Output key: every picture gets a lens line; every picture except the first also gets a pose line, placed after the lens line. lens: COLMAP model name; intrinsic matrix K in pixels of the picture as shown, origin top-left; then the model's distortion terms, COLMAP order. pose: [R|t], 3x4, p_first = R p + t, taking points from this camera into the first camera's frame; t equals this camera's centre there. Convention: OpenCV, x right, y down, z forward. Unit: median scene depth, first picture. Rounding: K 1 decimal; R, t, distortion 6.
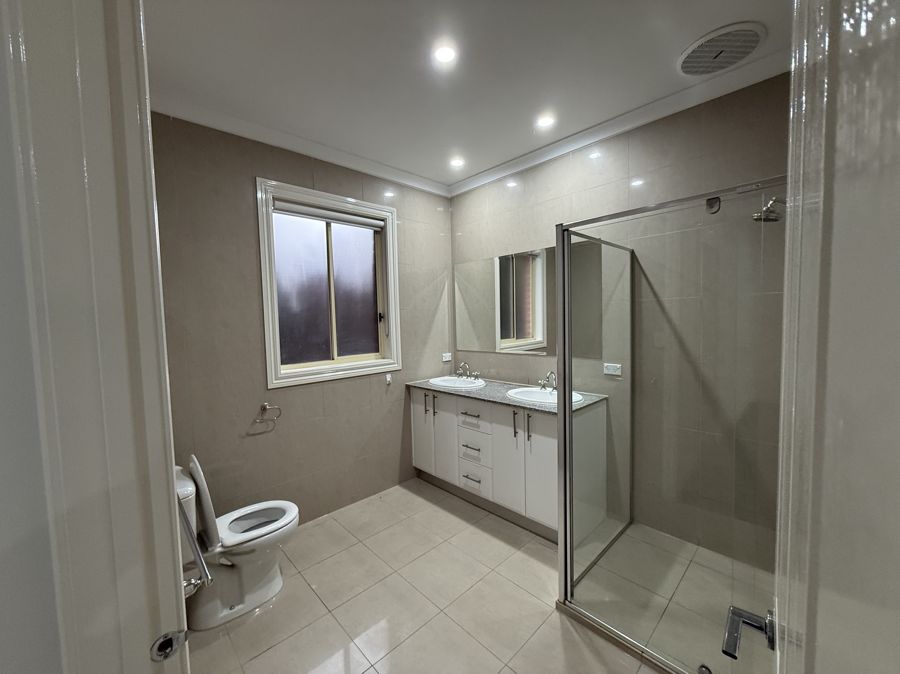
lens RADIAL K [[360.4, 0, 450.0], [0, 360.4, 337.0], [0, 0, 1]] dist [-0.000871, -0.000138]
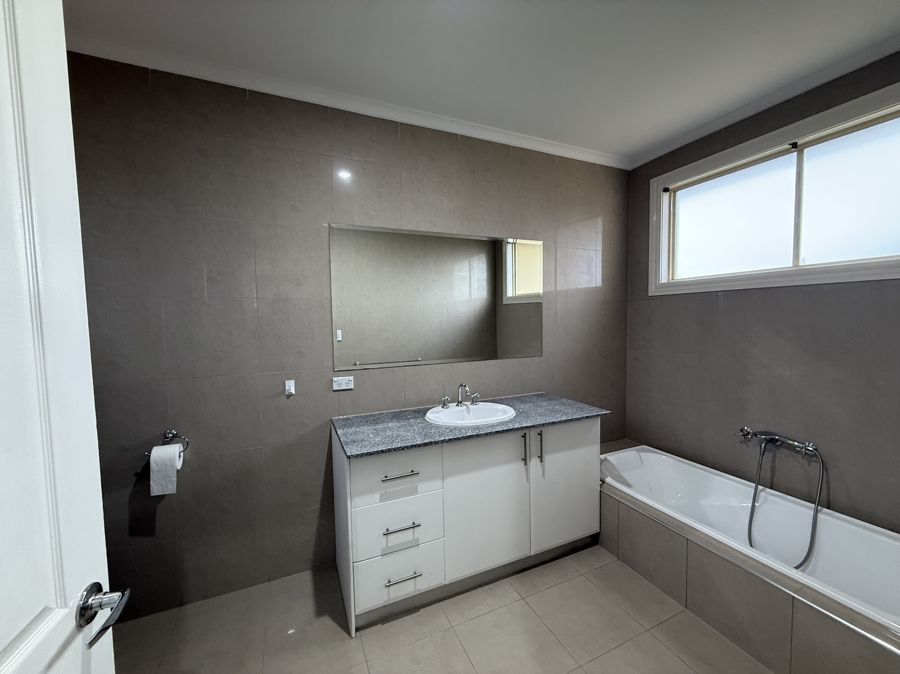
lens RADIAL K [[364.4, 0, 451.5], [0, 364.4, 348.3], [0, 0, 1]] dist [-0.000516, -0.000051]
pose [[0.341365, -0.041463, 0.939016, -0.557290], [0.061729, 0.997859, 0.021621, 0.002665], [-0.937902, 0.050584, 0.343193, 0.846535]]
